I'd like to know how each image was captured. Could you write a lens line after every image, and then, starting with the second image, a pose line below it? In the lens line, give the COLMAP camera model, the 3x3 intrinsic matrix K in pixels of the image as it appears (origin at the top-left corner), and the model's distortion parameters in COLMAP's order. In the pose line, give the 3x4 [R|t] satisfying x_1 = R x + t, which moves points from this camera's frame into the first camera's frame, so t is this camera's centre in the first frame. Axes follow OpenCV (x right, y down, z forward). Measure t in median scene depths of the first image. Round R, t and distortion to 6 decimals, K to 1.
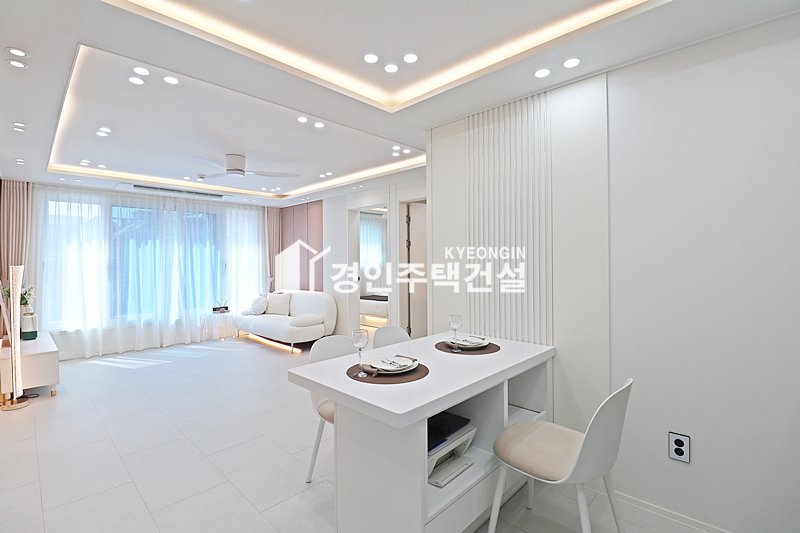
lens RADIAL K [[370.7, 0, 401.3], [0, 370.7, 259.0], [0, 0, 1]] dist [-0.009322, -0.007669]
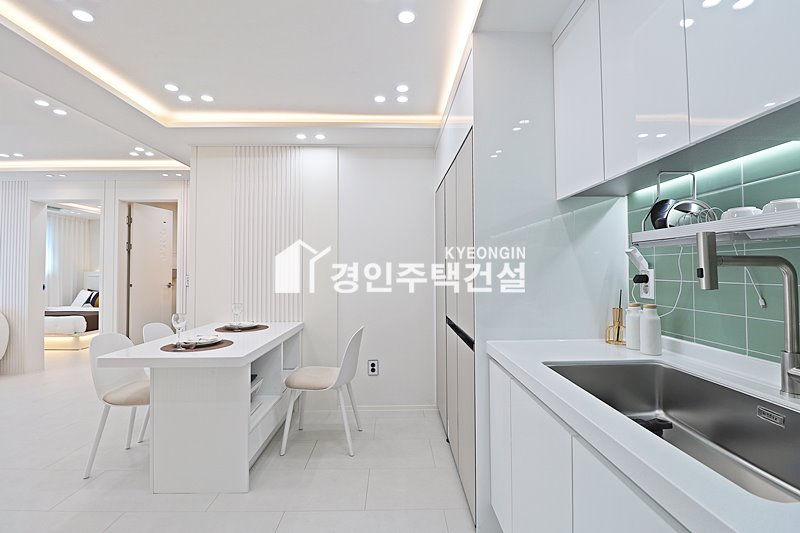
lens RADIAL K [[370.7, 0, 406.0], [0, 370.7, 261.2], [0, 0, 1]] dist [-0.009322, -0.007669]
pose [[0.699058, 0.020477, 0.714772, -0.152872], [-0.004731, 0.999700, -0.024013, 0.013798], [-0.715049, 0.013405, 0.698946, -0.136794]]
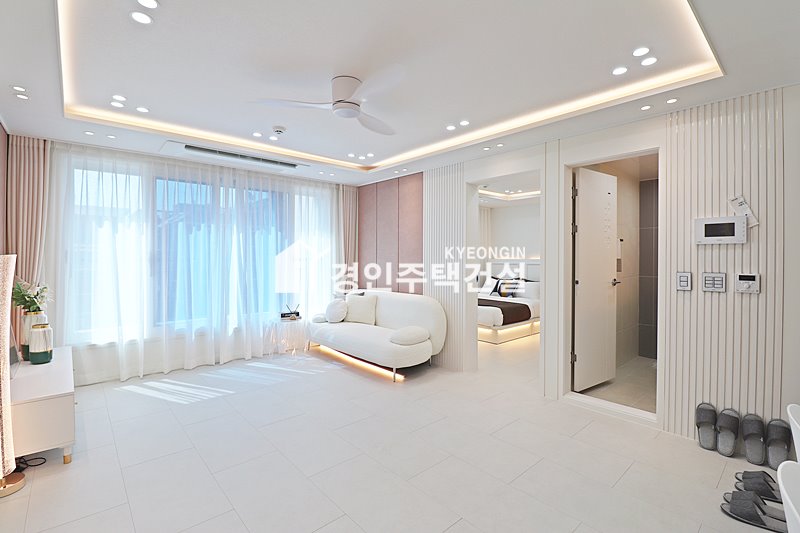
lens RADIAL K [[370.7, 0, 402.8], [0, 370.7, 256.9], [0, 0, 1]] dist [-0.009322, -0.007669]
pose [[0.996965, 0.010733, -0.077106, -0.238892], [-0.009986, 0.999899, 0.010075, 0.005707], [0.077206, -0.009275, 0.996972, 0.304740]]
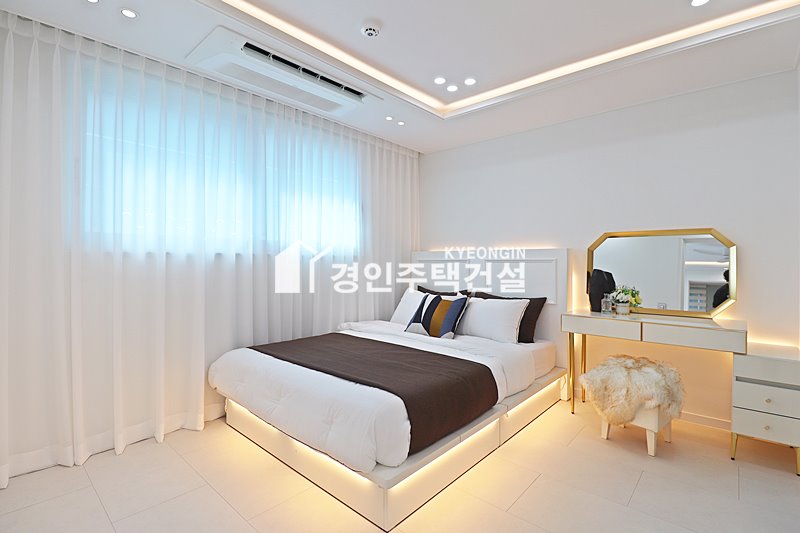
lens RADIAL K [[370.7, 0, 400.3], [0, 370.7, 268.4], [0, 0, 1]] dist [-0.009322, -0.007669]
pose [[0.999546, 0.006974, 0.029308, -0.045884], [-0.007274, 0.999922, 0.010169, 0.054844], [-0.029234, -0.010377, 0.999519, 1.110644]]
